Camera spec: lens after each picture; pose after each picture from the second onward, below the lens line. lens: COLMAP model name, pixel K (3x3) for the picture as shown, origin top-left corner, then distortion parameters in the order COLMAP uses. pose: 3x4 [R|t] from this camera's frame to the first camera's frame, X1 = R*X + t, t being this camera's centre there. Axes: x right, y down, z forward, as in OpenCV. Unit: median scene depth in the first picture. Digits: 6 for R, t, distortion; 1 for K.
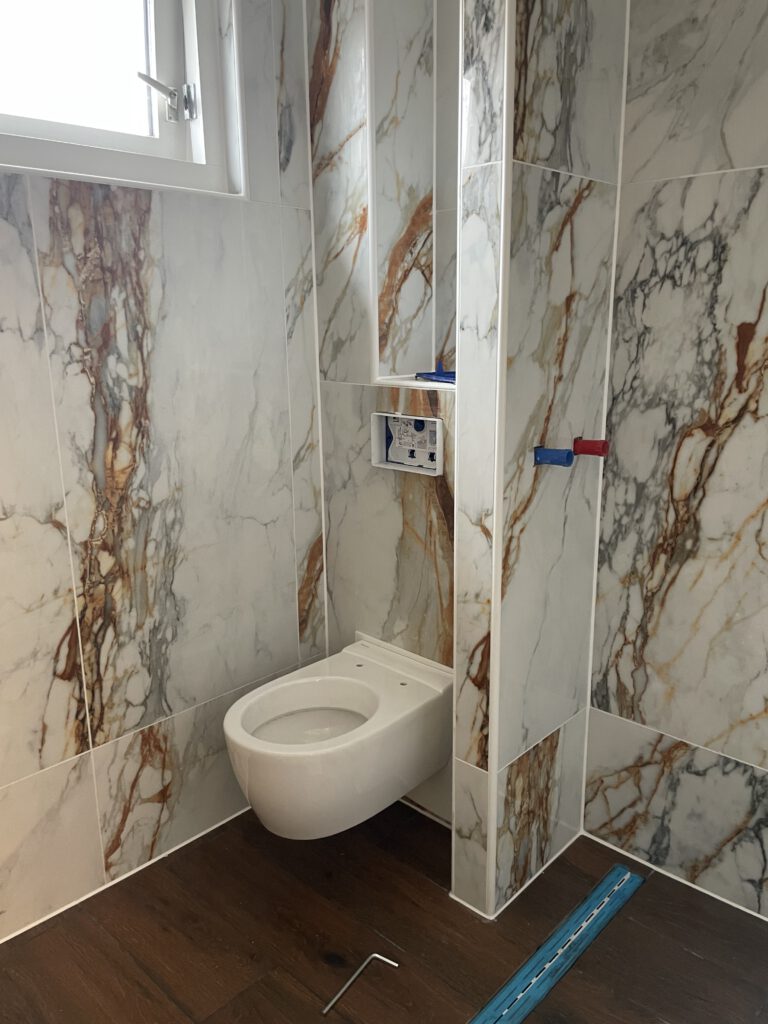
lens RADIAL K [[771.2, 0, 393.0], [0, 771.2, 505.8], [0, 0, 1]] dist [0.057949, -0.056724]
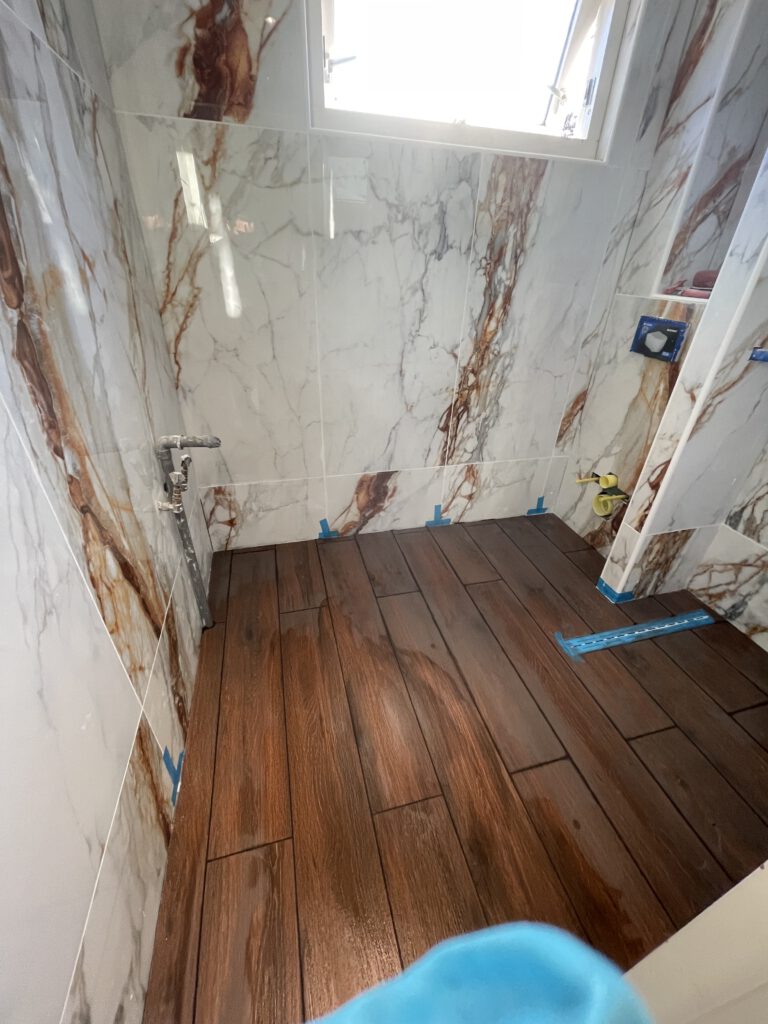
lens RADIAL K [[412.8, 0, 386.1], [0, 412.8, 510.1], [0, 0, 1]] dist [-0.004132, 0.000646]
pose [[0.842619, 0.311778, -0.439076, 0.027463], [-0.168091, 0.926891, 0.335586, 0.065004], [0.511604, -0.208967, 0.833423, -0.097482]]
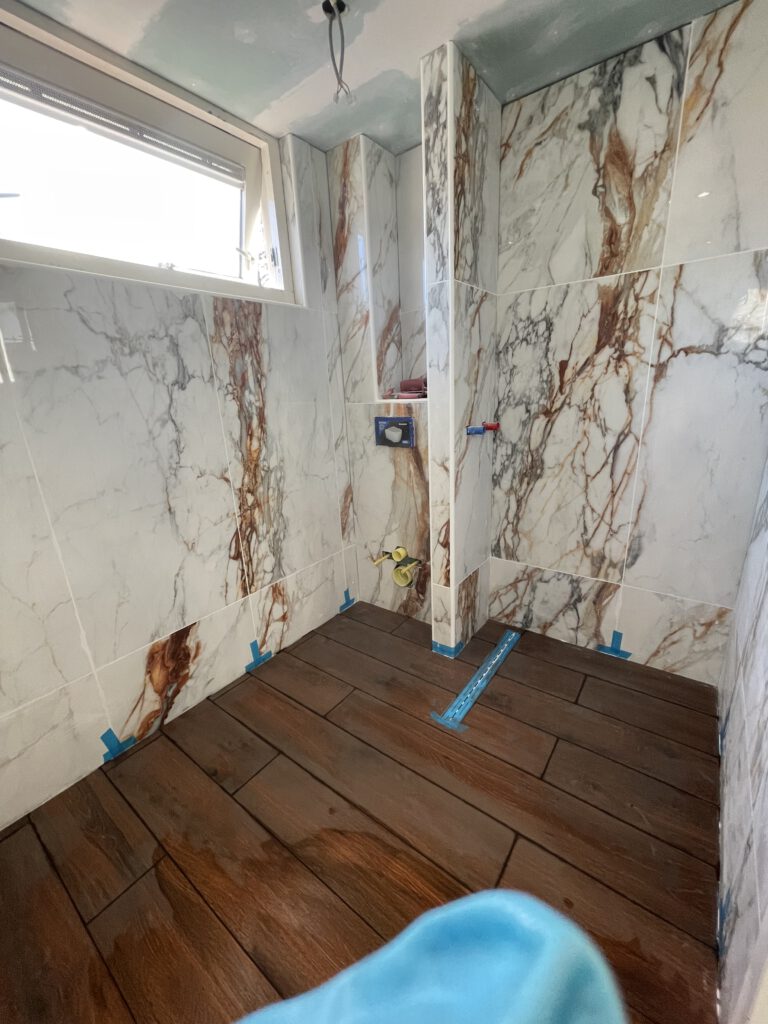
lens RADIAL K [[412.8, 0, 379.6], [0, 412.8, 510.1], [0, 0, 1]] dist [-0.004132, 0.000646]
pose [[0.993795, -0.066980, 0.088794, -0.141864], [0.062804, 0.996821, 0.049023, 0.070474], [-0.091795, -0.043143, 0.994843, -0.056288]]
